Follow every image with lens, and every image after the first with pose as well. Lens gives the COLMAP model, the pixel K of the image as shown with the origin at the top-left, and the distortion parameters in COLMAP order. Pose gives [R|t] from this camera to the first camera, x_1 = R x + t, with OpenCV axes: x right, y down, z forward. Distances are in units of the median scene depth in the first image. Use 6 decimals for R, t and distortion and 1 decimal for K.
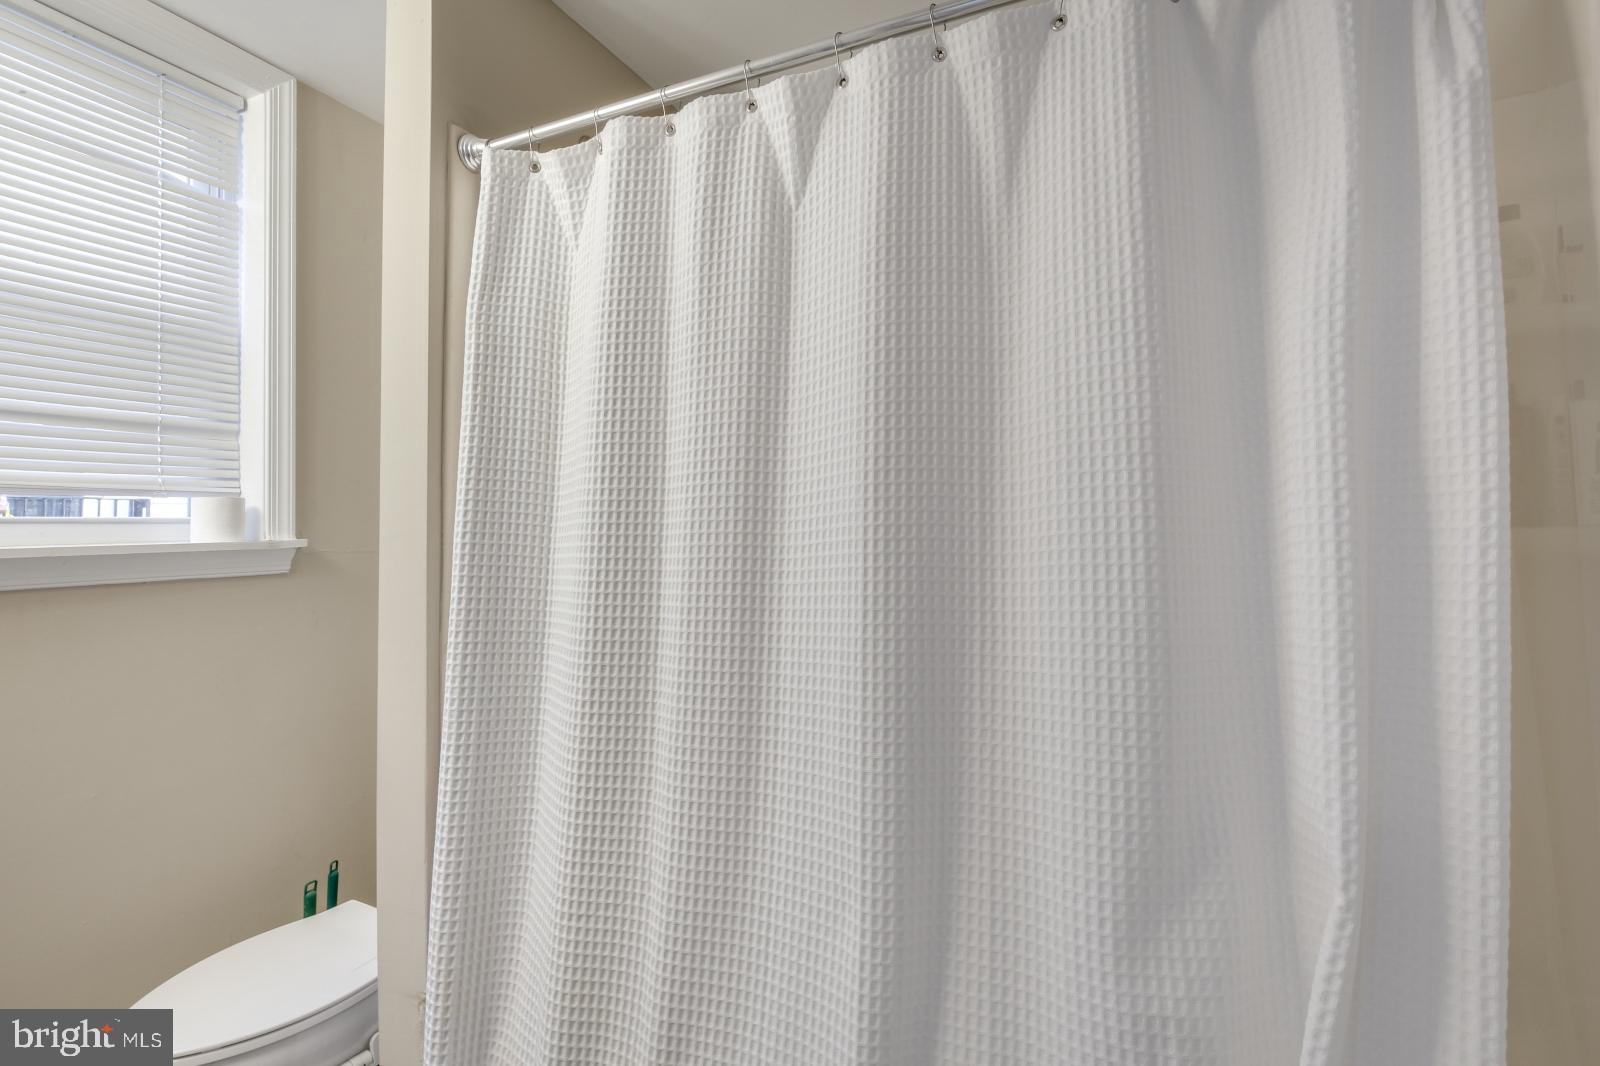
lens RADIAL K [[770.1, 0, 799.6], [0, 770.1, 511.8], [0, 0, 1]] dist [-0.028868, 0.000518]
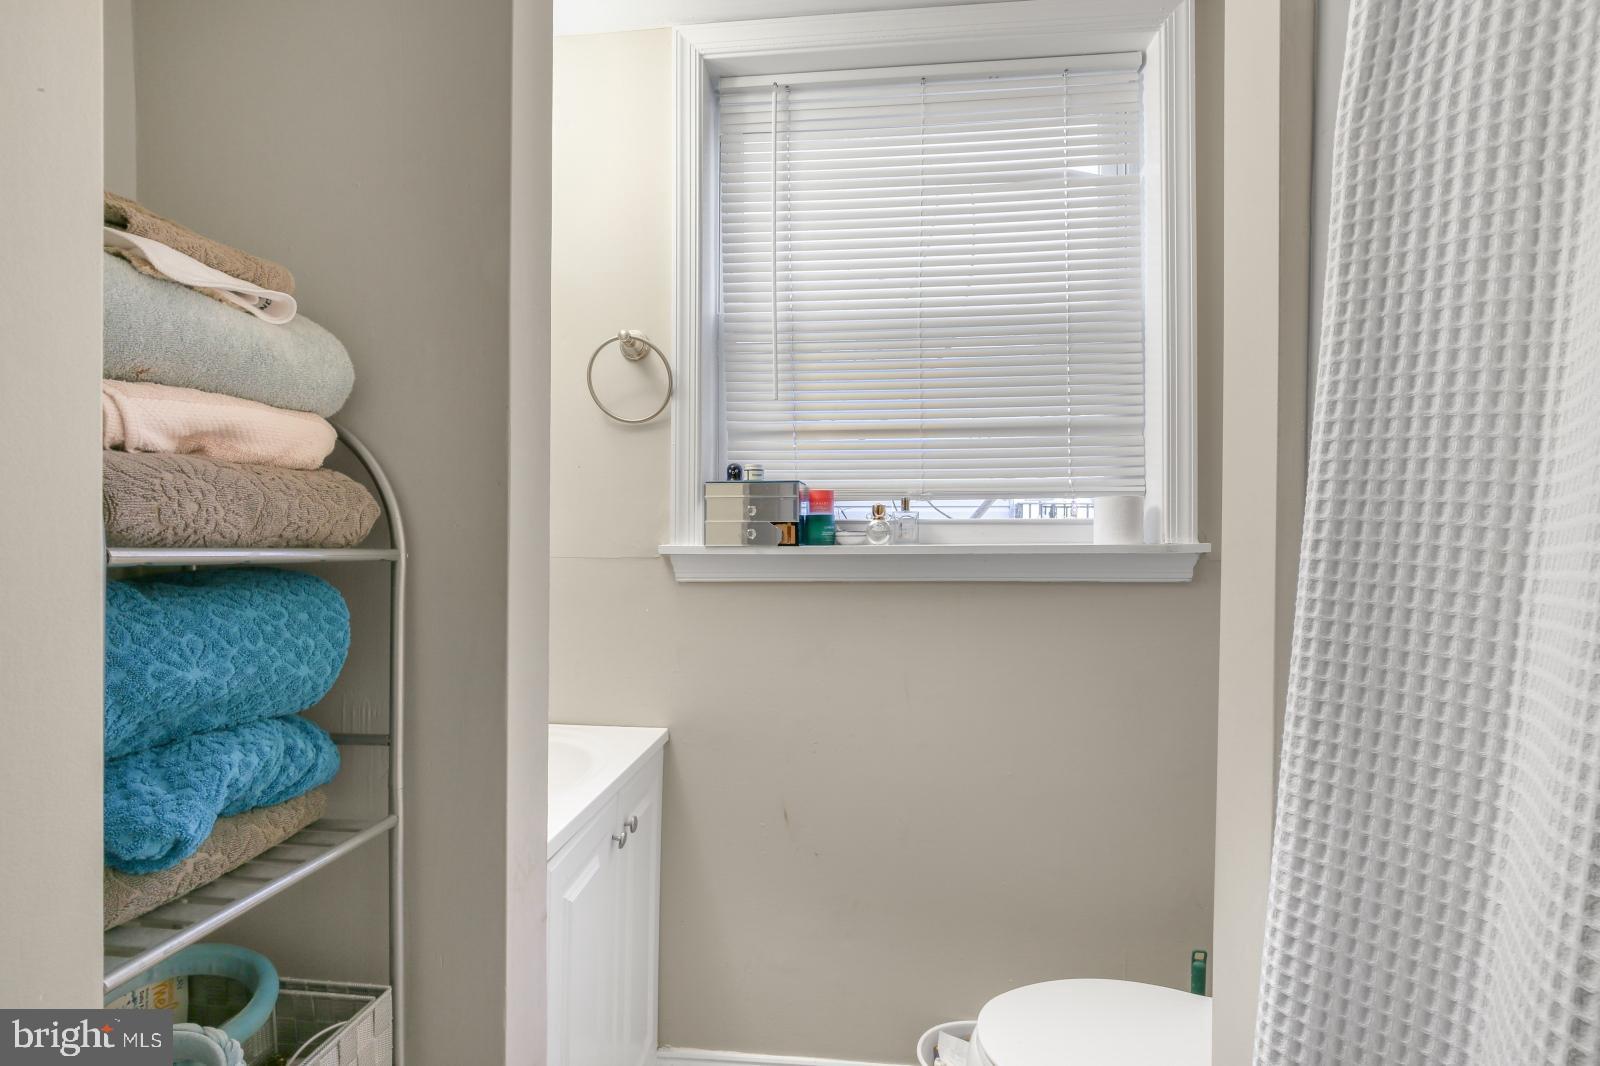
lens RADIAL K [[735.1, 0, 800.8], [0, 735.1, 542.4], [0, 0, 1]] dist [-0.004144, 0.000067]
pose [[0.349161, 0.024610, -0.936739, -0.048458], [0.011915, 0.999458, 0.030699, 0.005160], [0.936987, -0.021880, 0.348679, 0.310032]]
